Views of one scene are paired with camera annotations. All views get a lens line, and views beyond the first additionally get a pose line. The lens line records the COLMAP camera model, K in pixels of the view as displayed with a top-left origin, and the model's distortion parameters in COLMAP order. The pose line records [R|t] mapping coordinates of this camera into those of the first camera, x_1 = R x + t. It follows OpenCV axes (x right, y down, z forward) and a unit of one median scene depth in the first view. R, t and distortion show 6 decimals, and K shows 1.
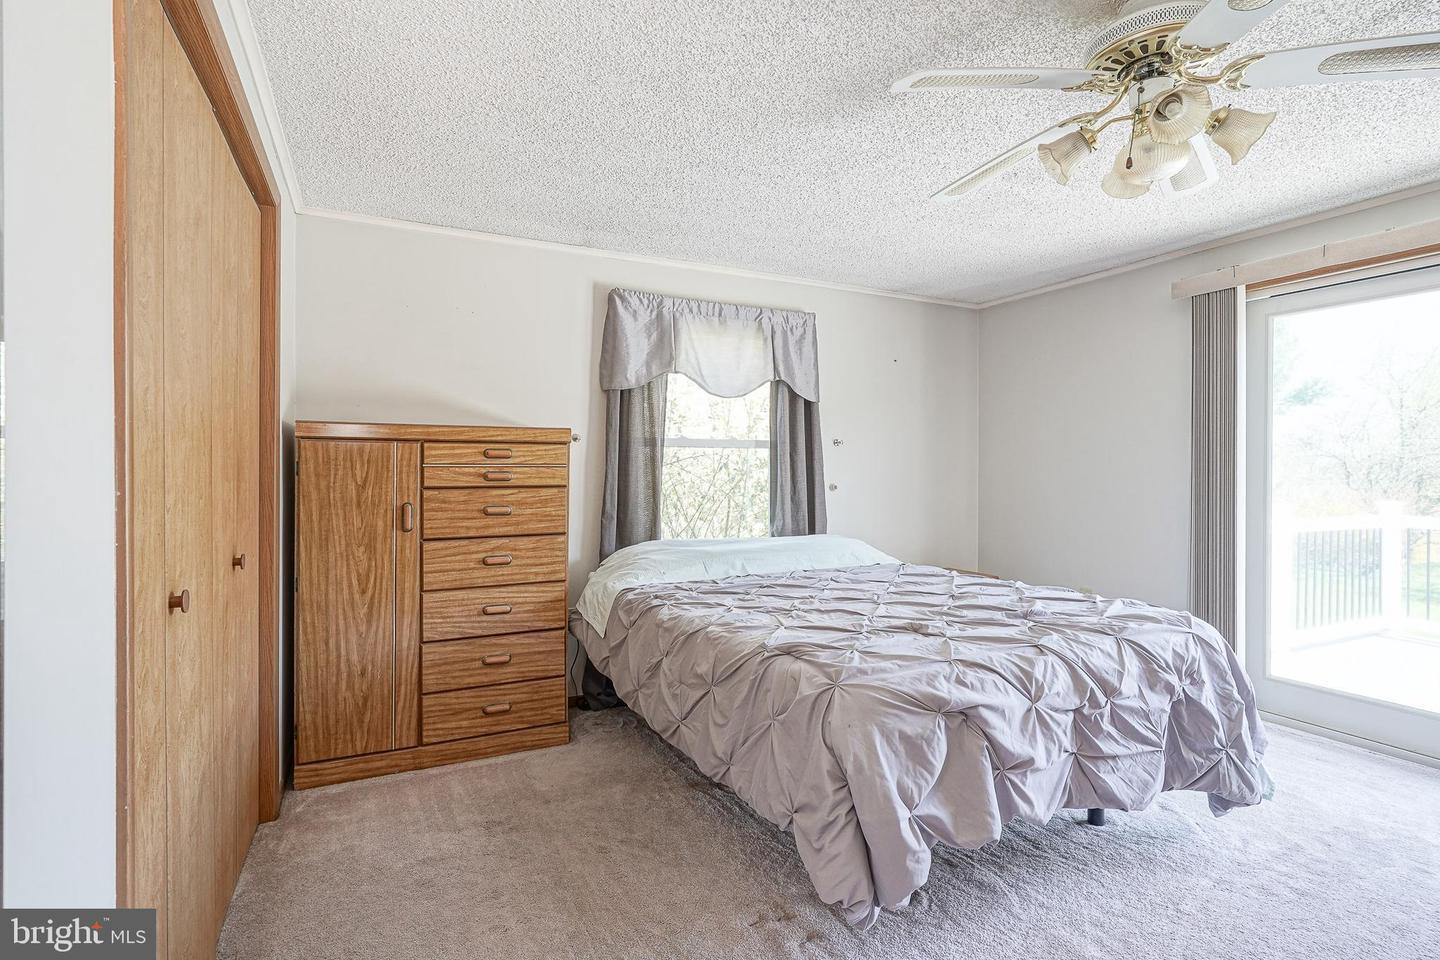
lens RADIAL K [[691.0, 0, 722.9], [0, 691.0, 475.3], [0, 0, 1]] dist [-0.007734, 0.001219]
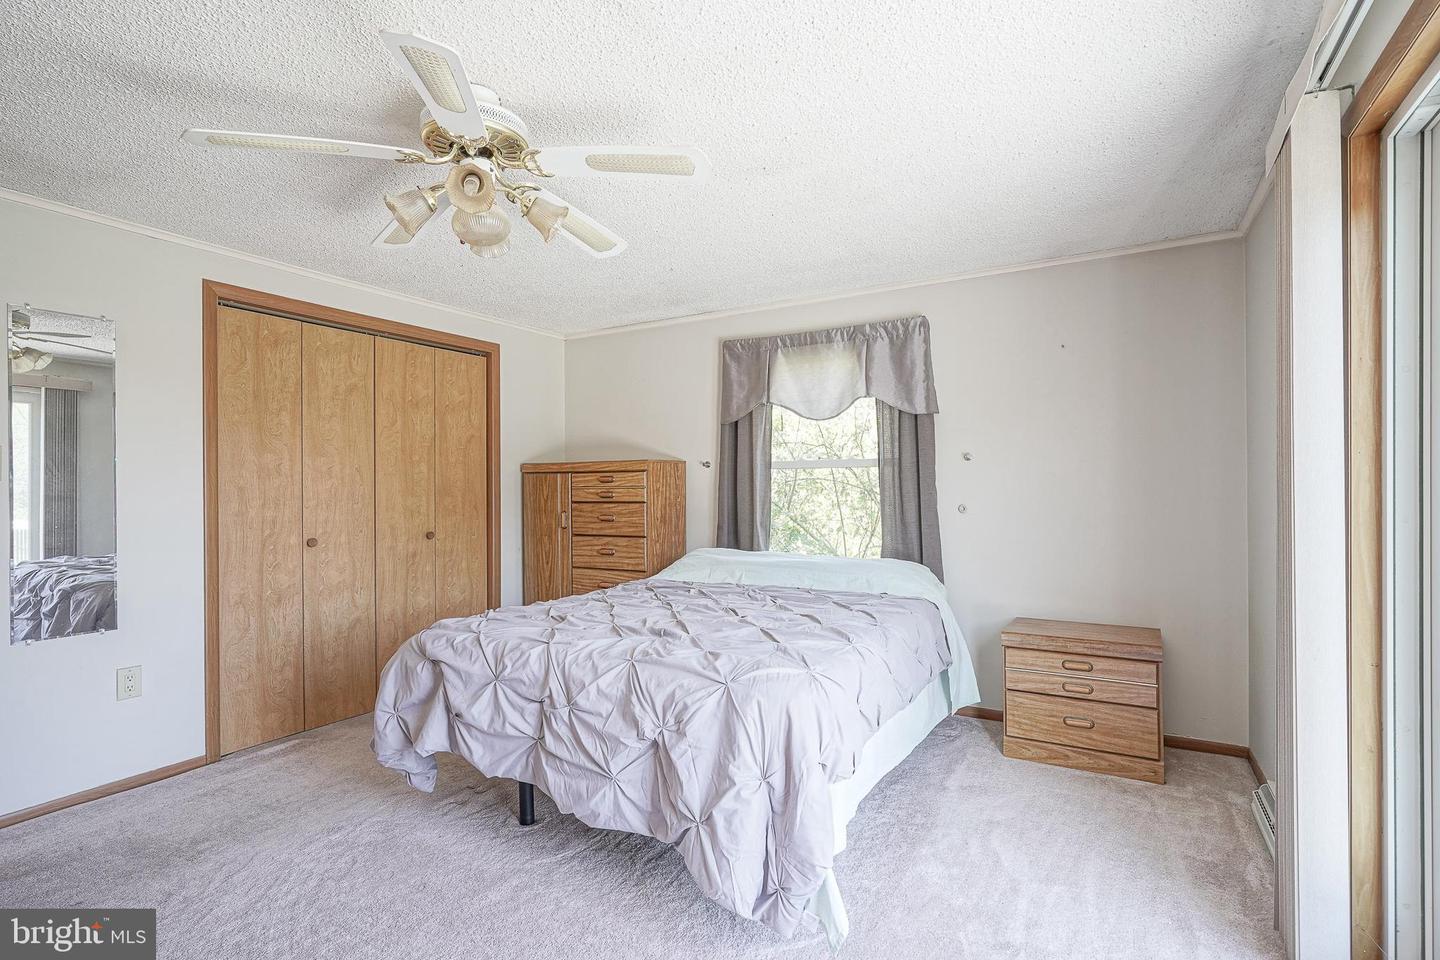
lens RADIAL K [[691.0, 0, 722.9], [0, 691.0, 475.3], [0, 0, 1]] dist [-0.007734, 0.001219]
pose [[0.549052, -0.018567, -0.835582, 1.391604], [0.000950, 0.999766, -0.021590, -0.010846], [0.835788, 0.011060, 0.548941, 0.526599]]
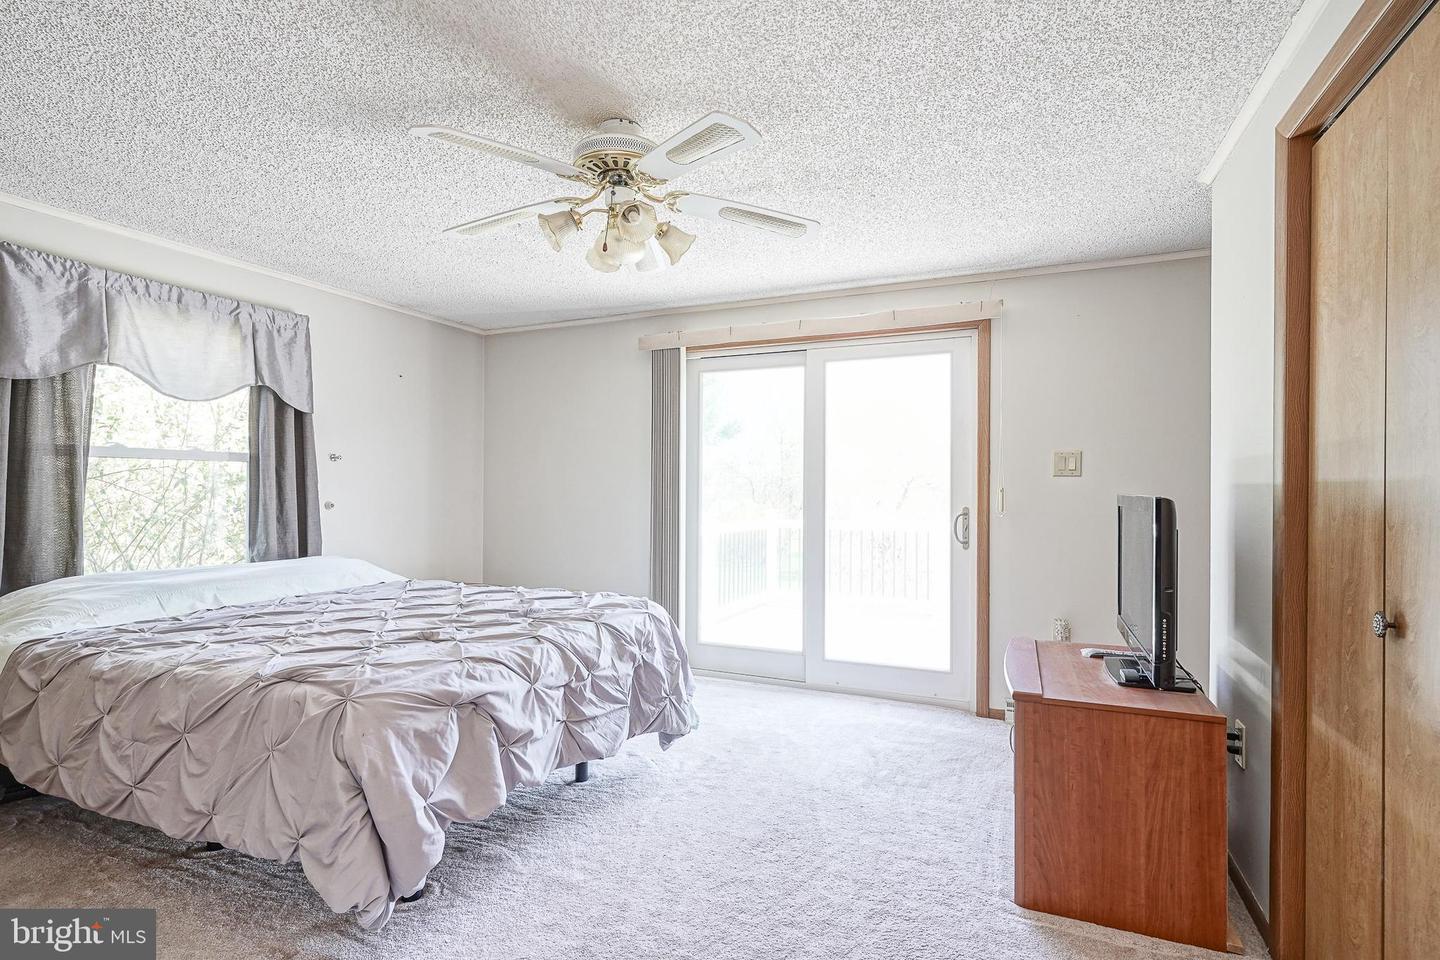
lens RADIAL K [[691.0, 0, 722.9], [0, 691.0, 475.3], [0, 0, 1]] dist [-0.007734, 0.001219]
pose [[0.769932, 0.012707, 0.638000, -0.045735], [0.003404, 0.999706, -0.024020, 0.001586], [-0.638117, 0.020665, 0.769662, -0.100440]]
